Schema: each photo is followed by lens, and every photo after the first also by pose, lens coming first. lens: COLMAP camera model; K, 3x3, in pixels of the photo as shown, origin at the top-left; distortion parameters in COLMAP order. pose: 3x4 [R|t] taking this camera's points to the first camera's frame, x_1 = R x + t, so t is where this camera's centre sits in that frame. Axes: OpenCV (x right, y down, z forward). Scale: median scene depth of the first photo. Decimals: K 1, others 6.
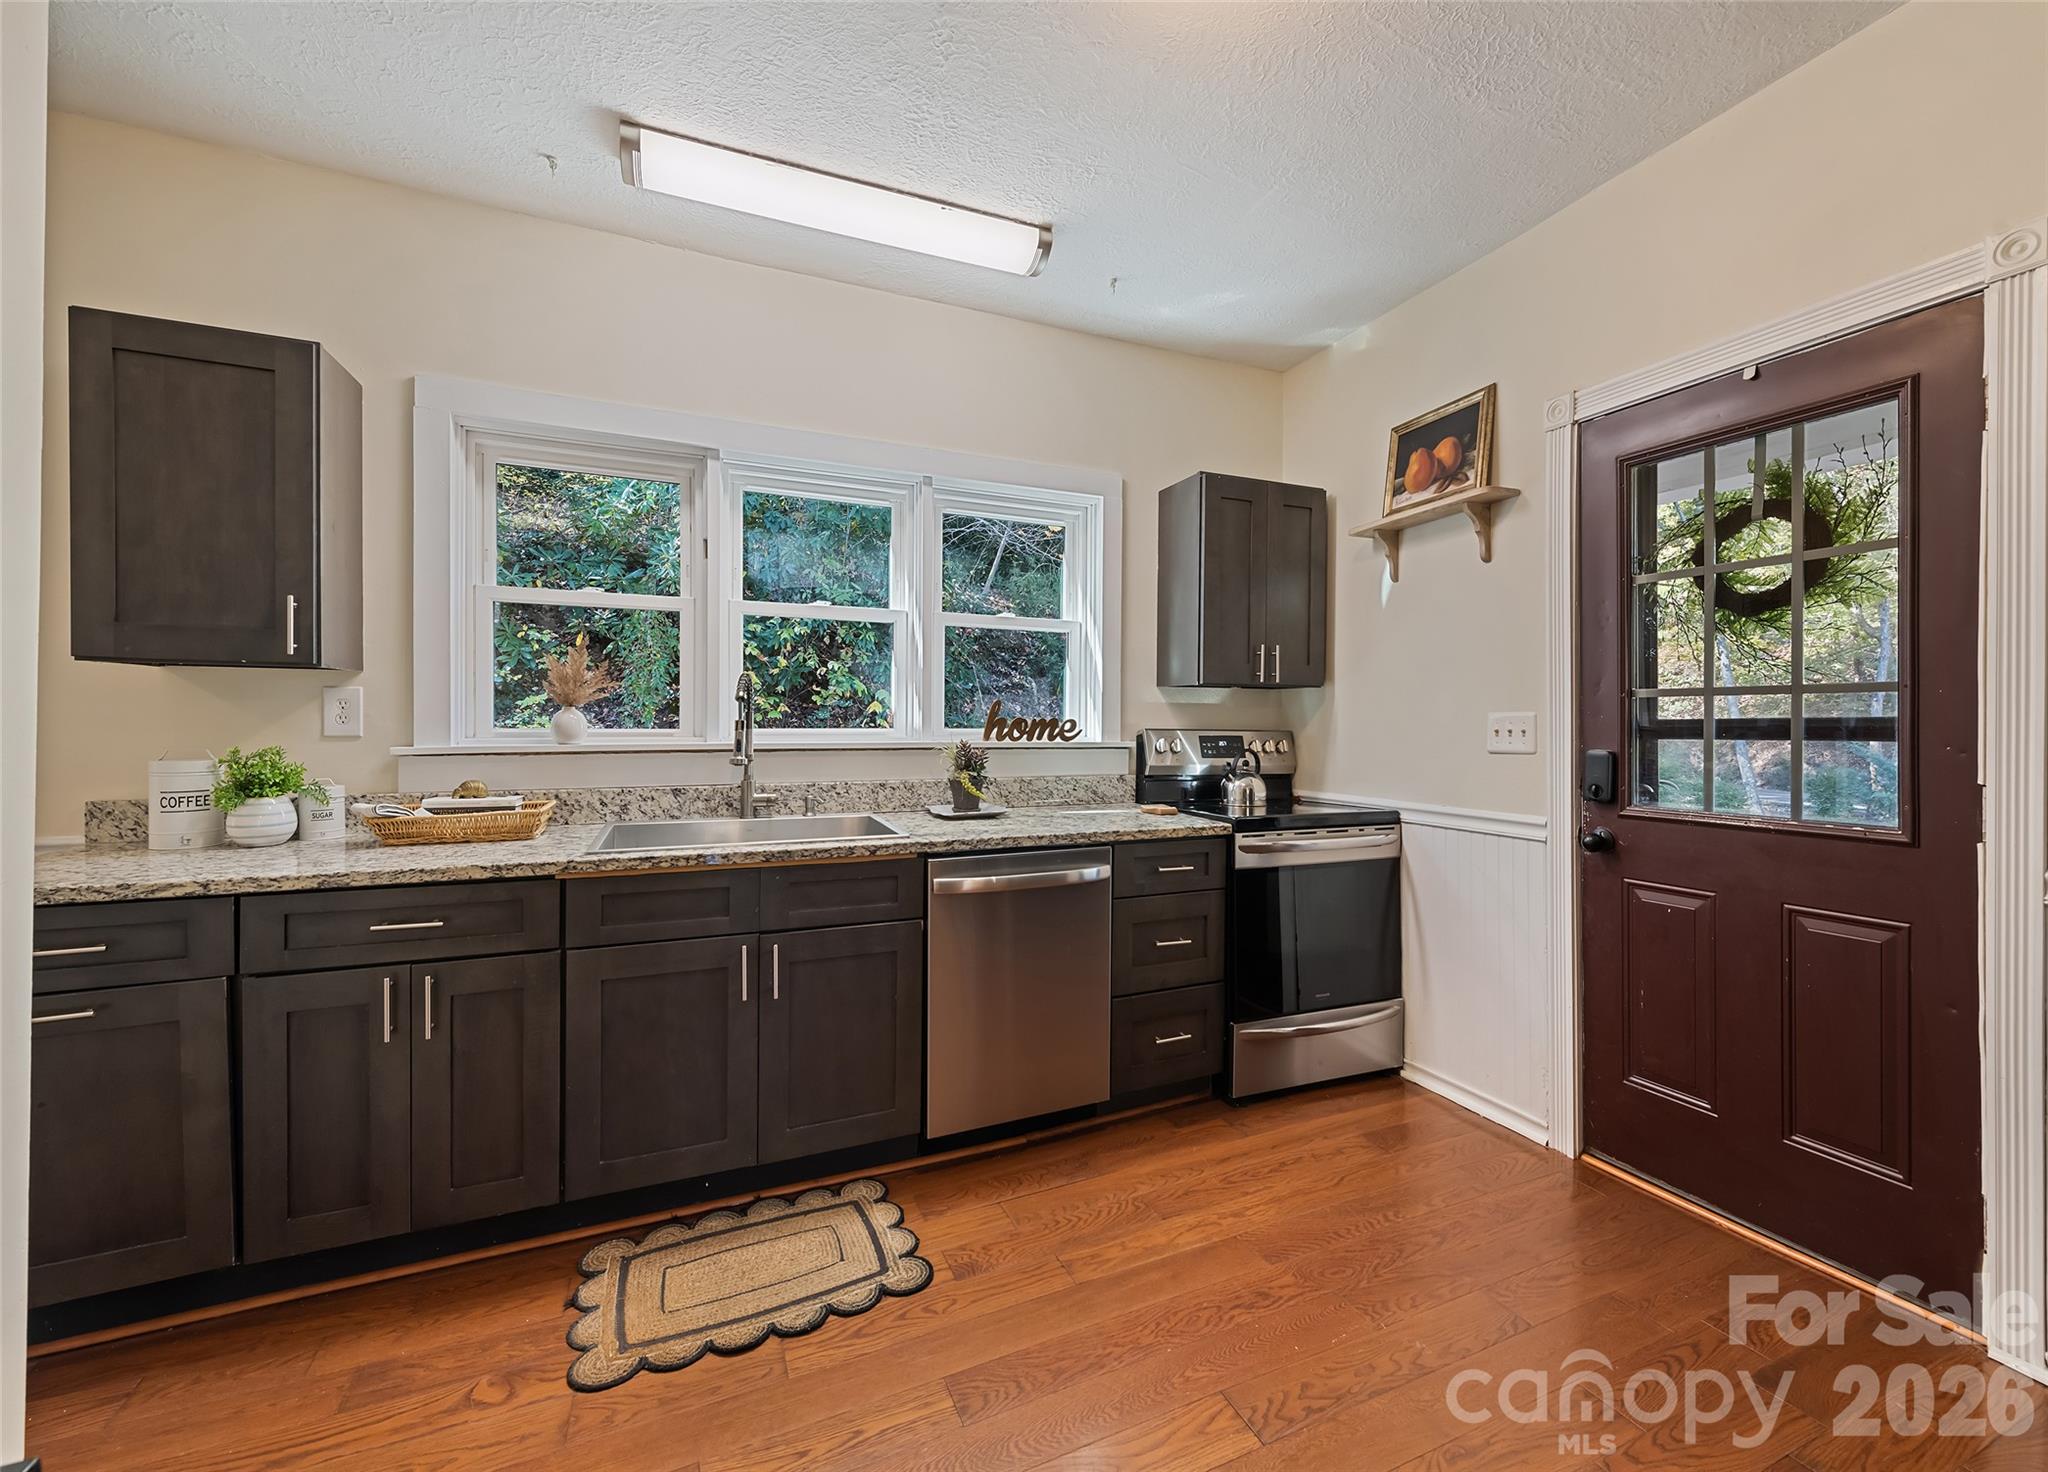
lens RADIAL K [[820.6, 0, 1023.6], [0, 820.6, 726.9], [0, 0, 1]] dist [0.008317, -0.000521]
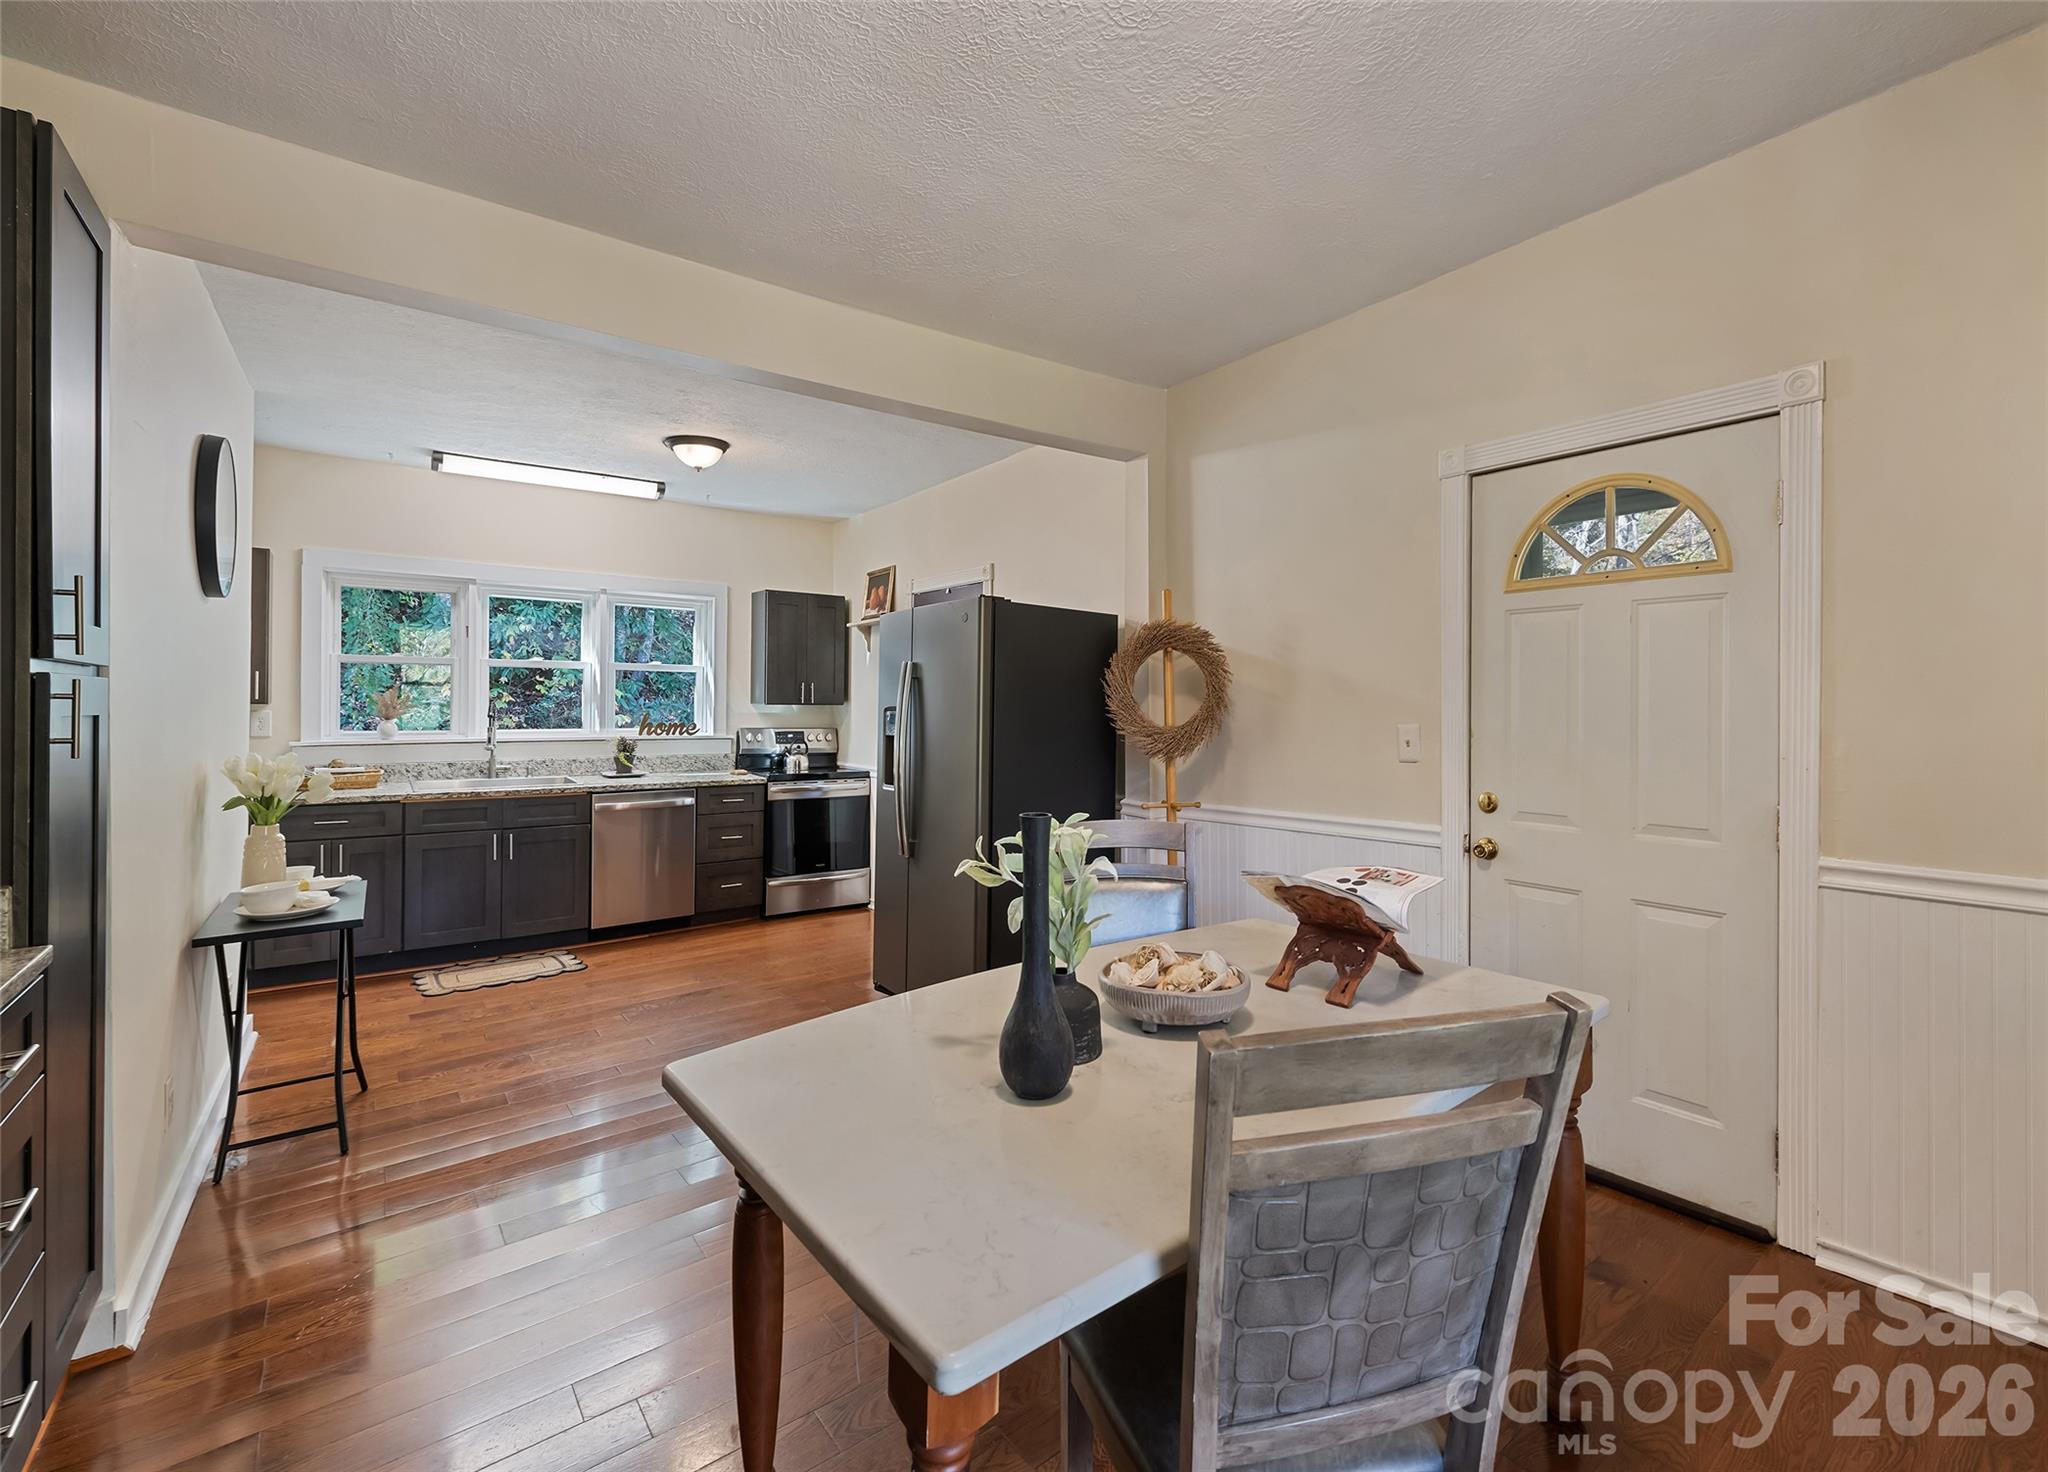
lens RADIAL K [[876.1, 0, 1030.7], [0, 876.1, 708.2], [0, 0, 1]] dist [-0.002156, -0.000181]
pose [[0.966564, 0.004972, 0.256376, 0.293705], [-0.005815, 0.999980, 0.002527, -0.053349], [-0.256358, -0.003933, 0.966574, -1.083377]]
